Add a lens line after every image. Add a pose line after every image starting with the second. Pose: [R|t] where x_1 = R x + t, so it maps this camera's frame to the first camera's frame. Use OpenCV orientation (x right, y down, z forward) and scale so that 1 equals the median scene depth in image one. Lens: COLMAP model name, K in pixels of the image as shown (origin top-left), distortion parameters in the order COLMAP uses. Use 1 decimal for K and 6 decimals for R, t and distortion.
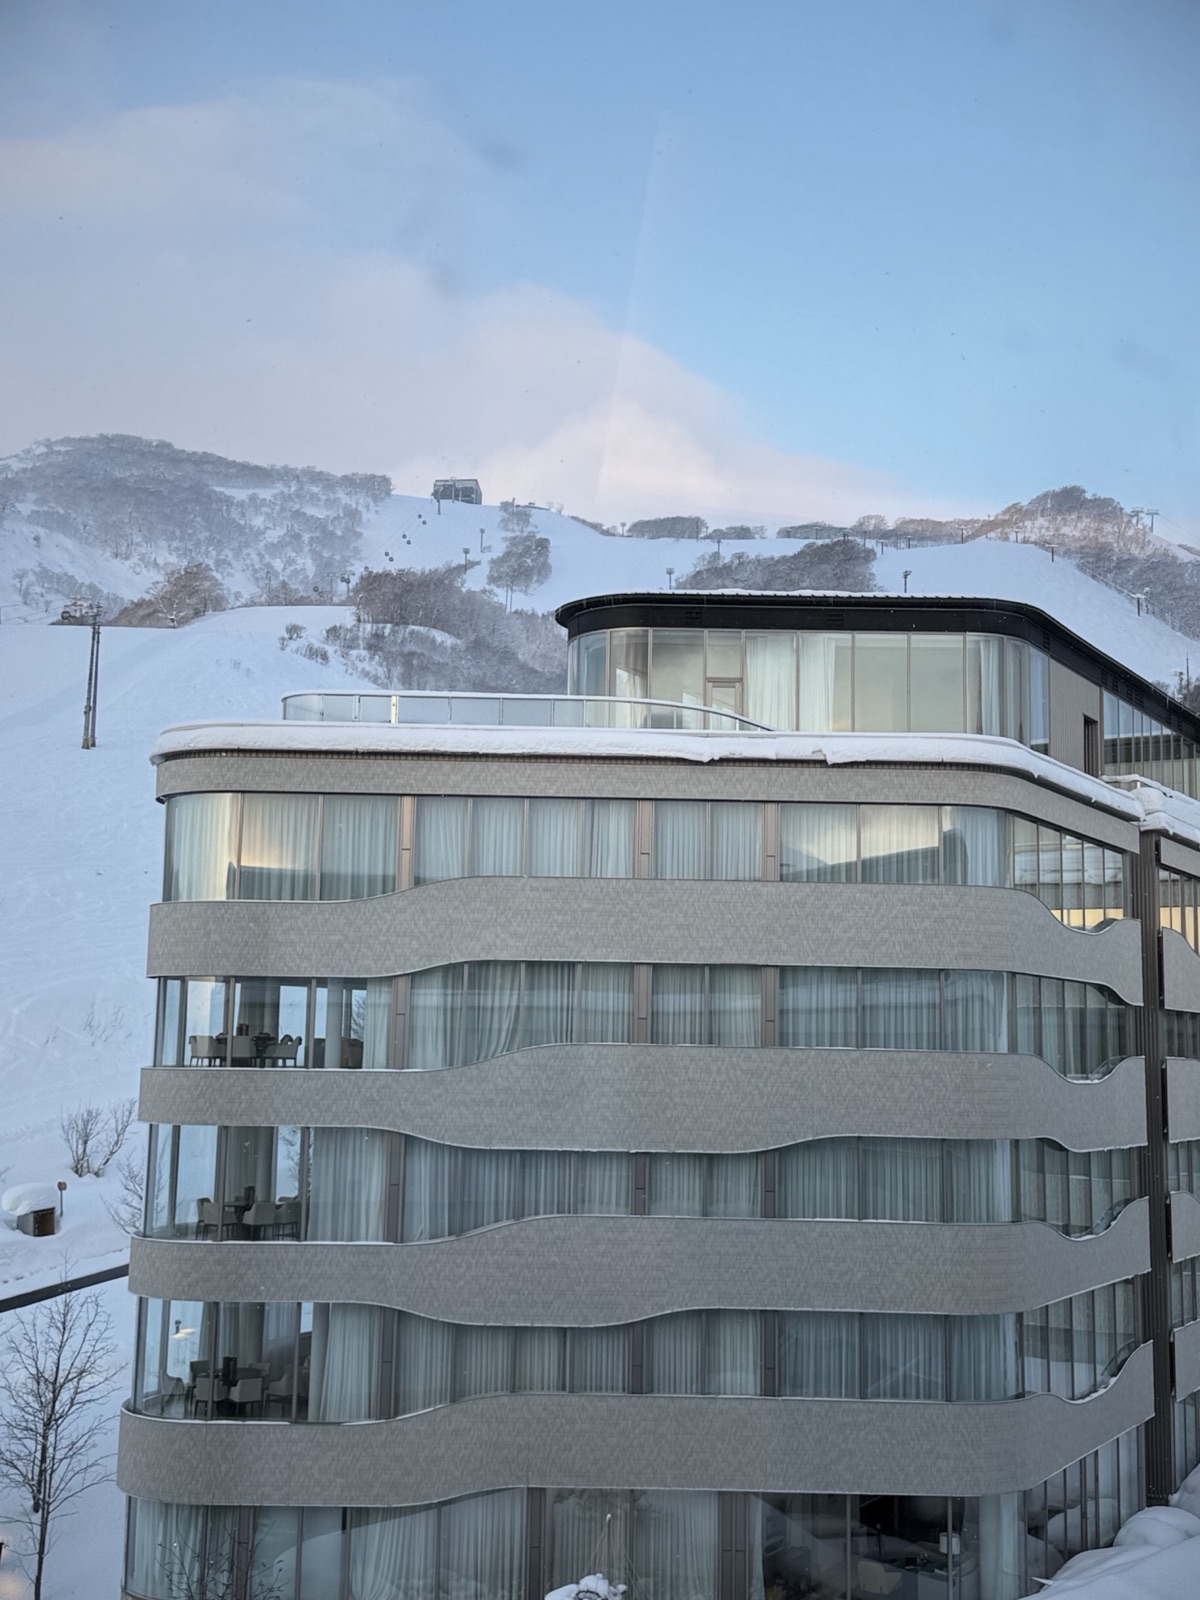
lens RADIAL K [[1863.0, 0, 600.0], [0, 1863.0, 800.0], [0, 0, 1]] dist [0.093389, -0.350701]
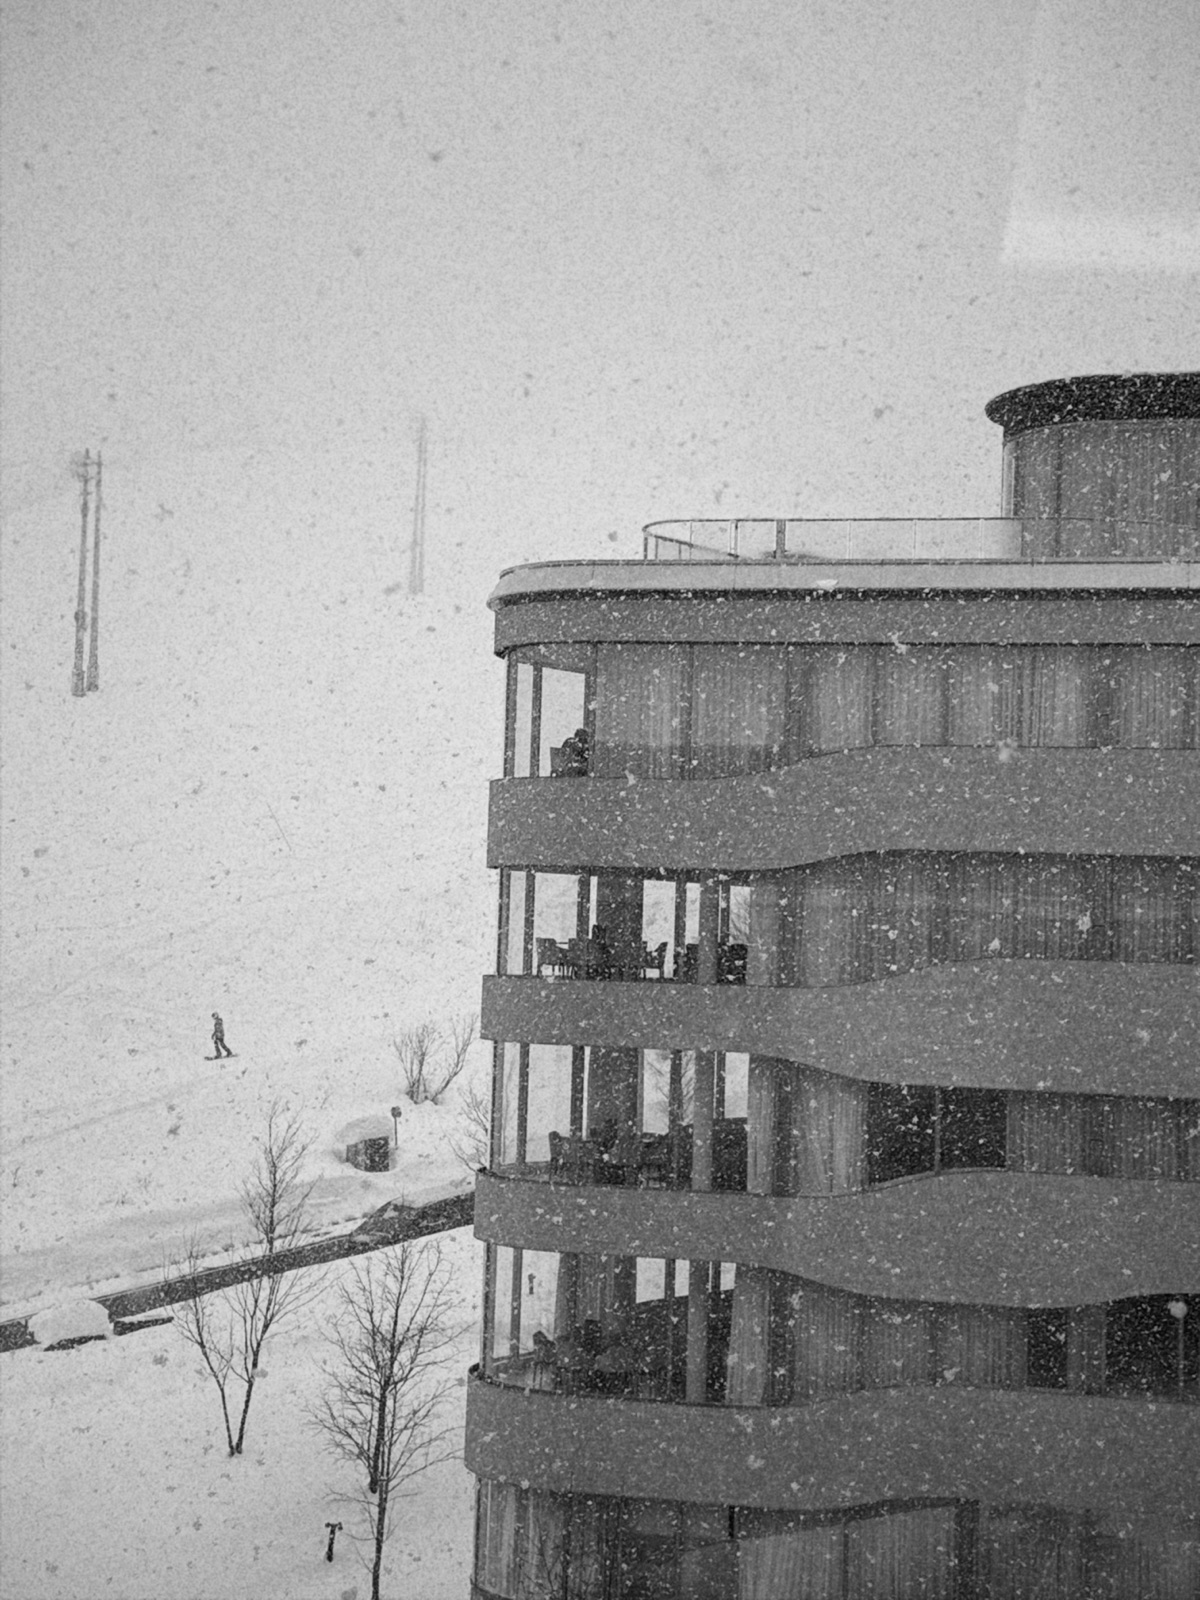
lens RADIAL K [[1863.0, 0, 600.0], [0, 1863.0, 800.0], [0, 0, 1]] dist [0.093389, -0.350701]
pose [[0.981434, -0.001010, -0.191796, -0.032766], [0.018795, 0.995680, 0.090930, -0.011632], [0.190875, -0.092847, 0.977213, 0.201332]]
